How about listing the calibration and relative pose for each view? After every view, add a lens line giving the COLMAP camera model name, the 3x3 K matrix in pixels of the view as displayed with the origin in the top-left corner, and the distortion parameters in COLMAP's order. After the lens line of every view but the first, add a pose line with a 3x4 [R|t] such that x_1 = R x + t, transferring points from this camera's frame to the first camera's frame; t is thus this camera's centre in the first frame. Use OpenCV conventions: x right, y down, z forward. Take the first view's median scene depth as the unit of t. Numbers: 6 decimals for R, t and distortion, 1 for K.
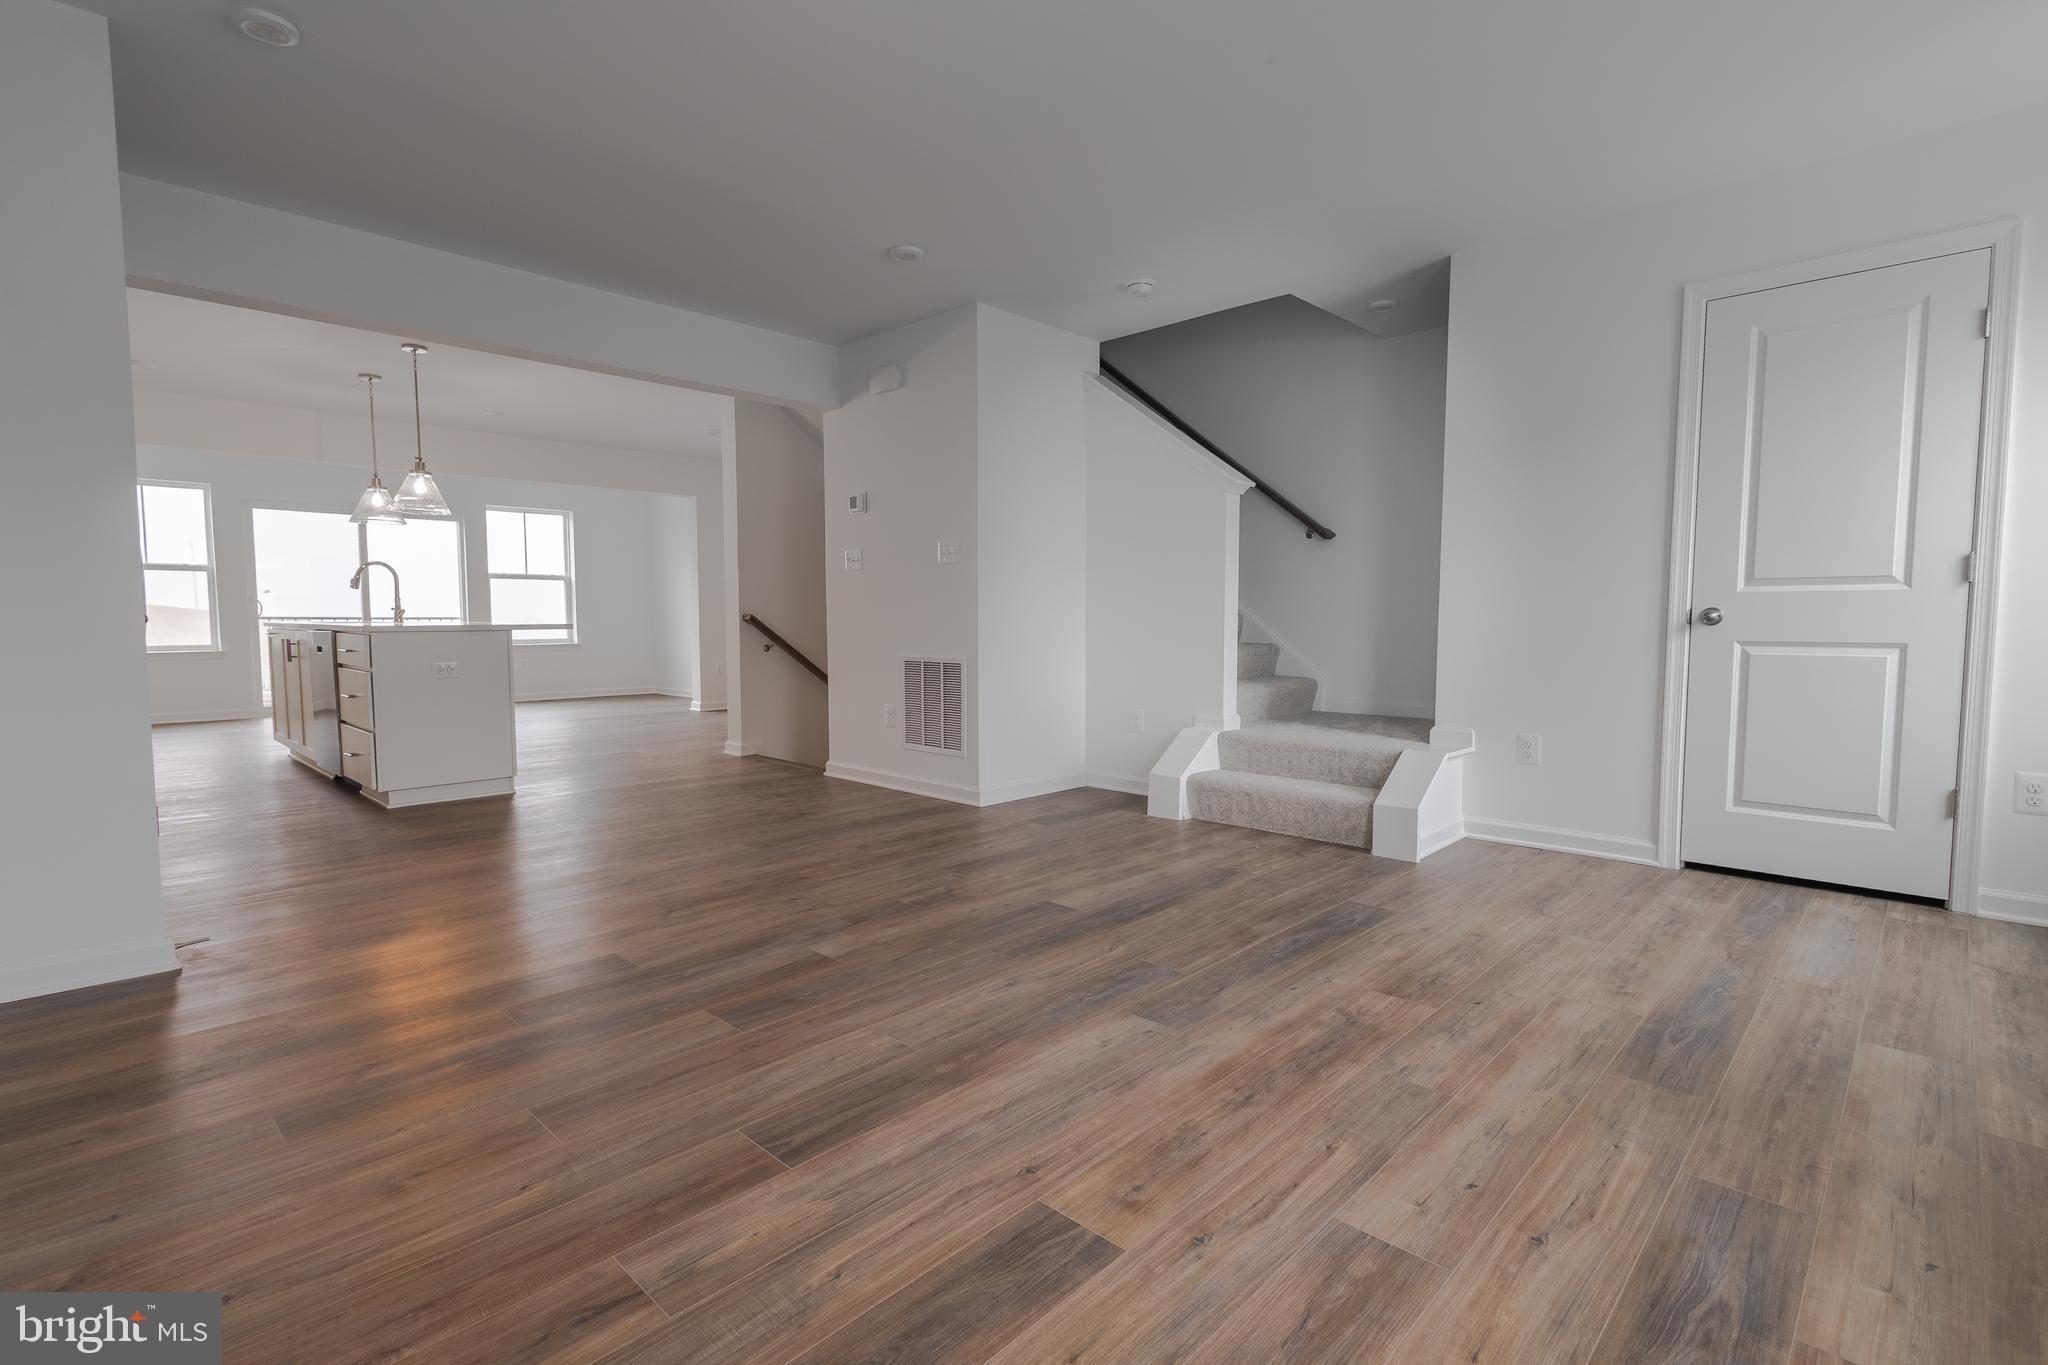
lens RADIAL K [[942.4, 0, 1031.2], [0, 942.4, 680.1], [0, 0, 1]] dist [0.002412, -0.000389]
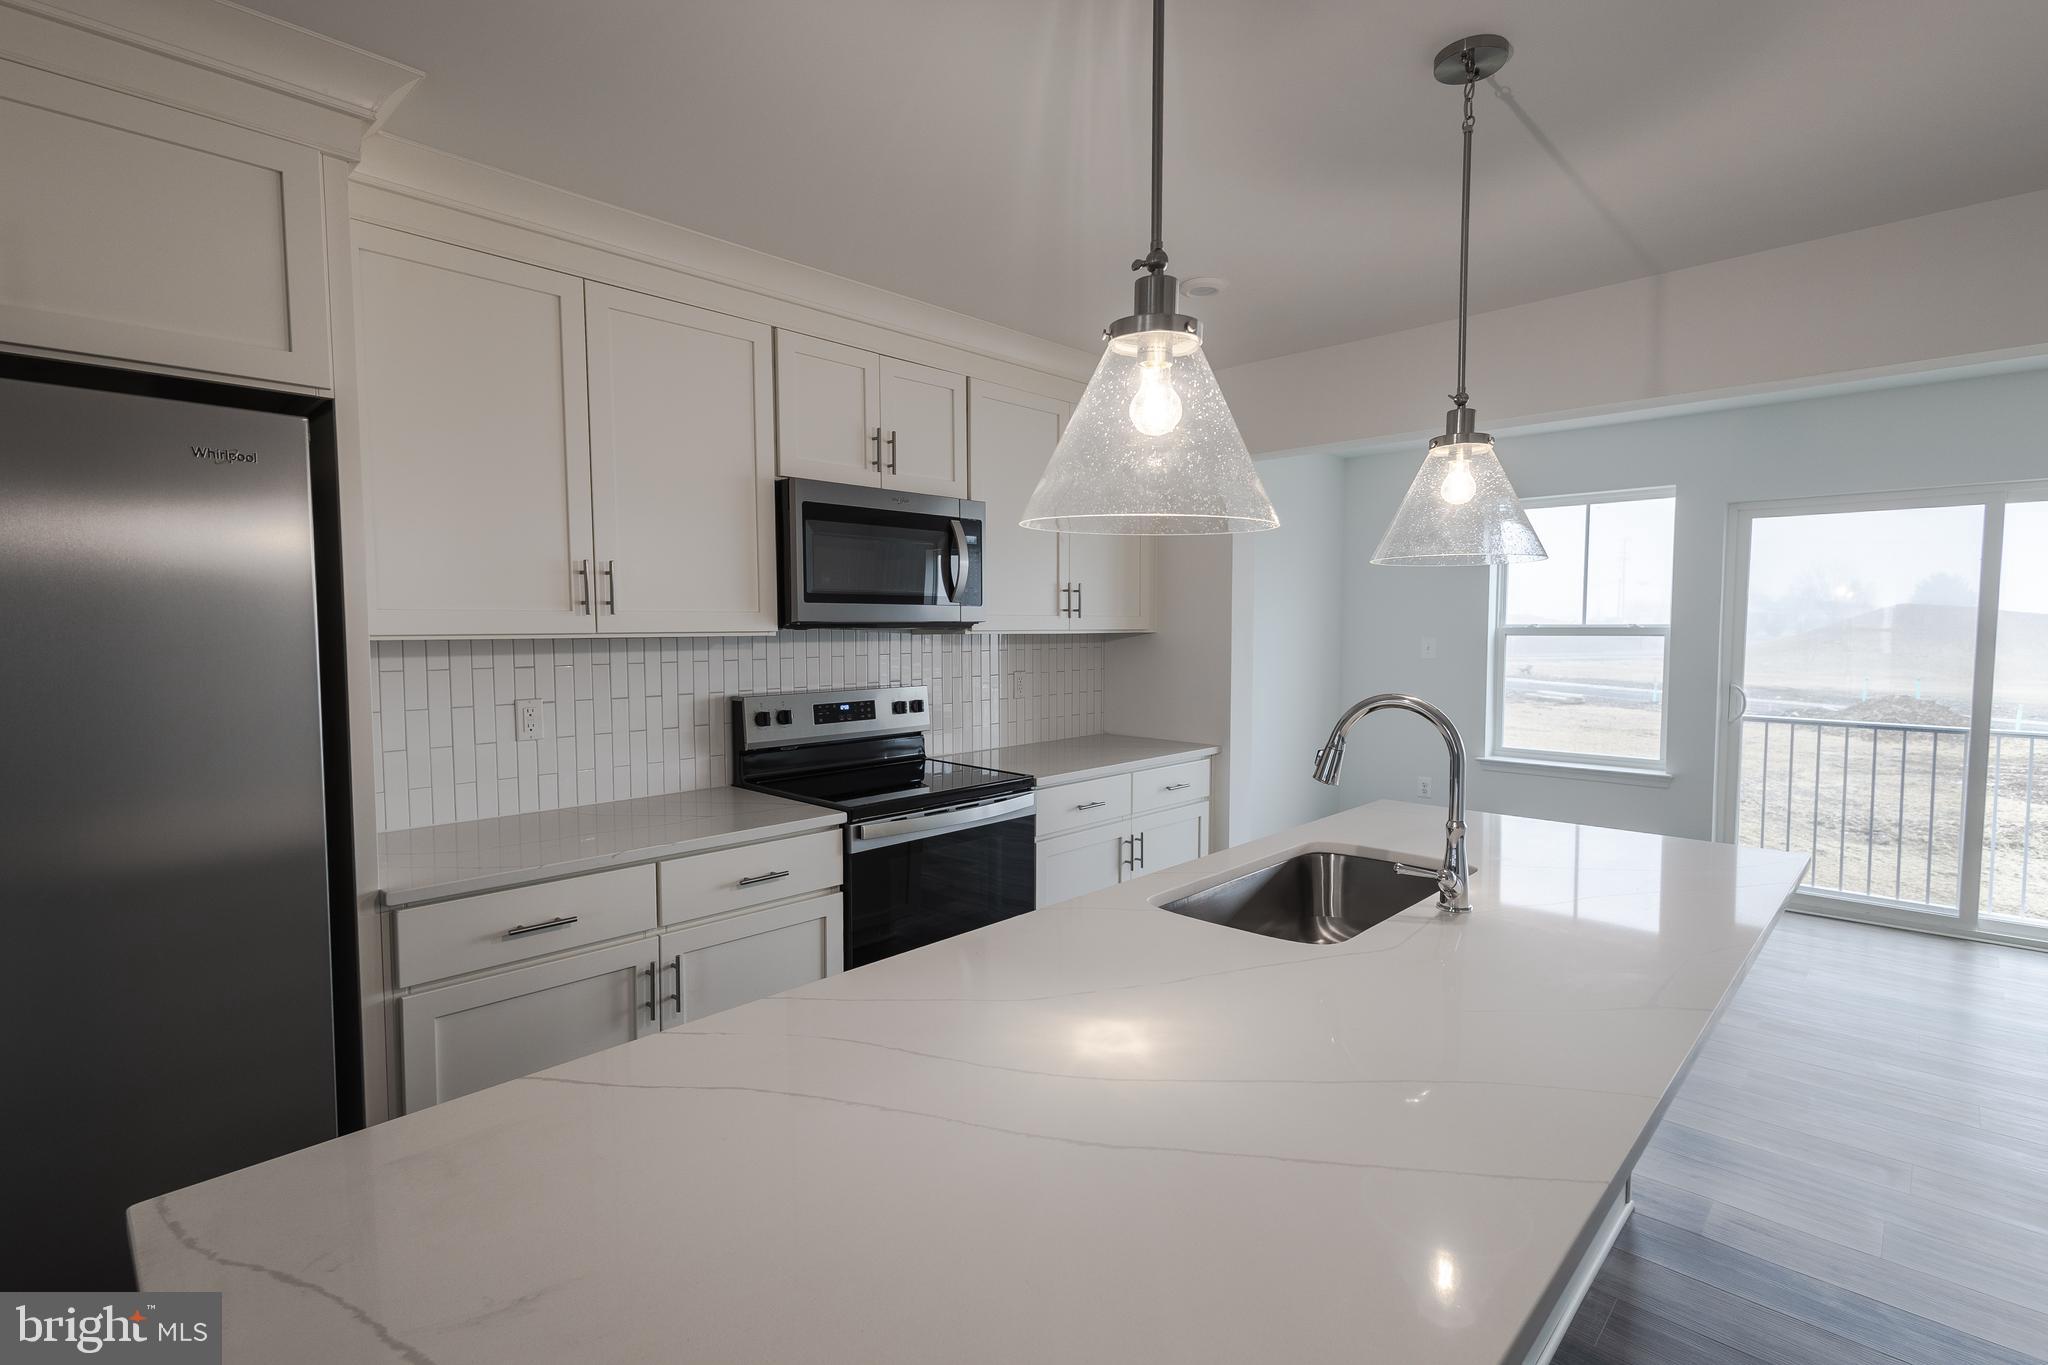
lens RADIAL K [[945.4, 0, 1024.0], [0, 945.4, 682.5], [0, 0, 1]] dist [0.027511, -0.012110]
pose [[-0.018591, 0.061634, -0.997926, -0.542829], [-0.066067, 0.995841, 0.062736, -0.193667], [0.997642, 0.067096, -0.014442, 1.218359]]
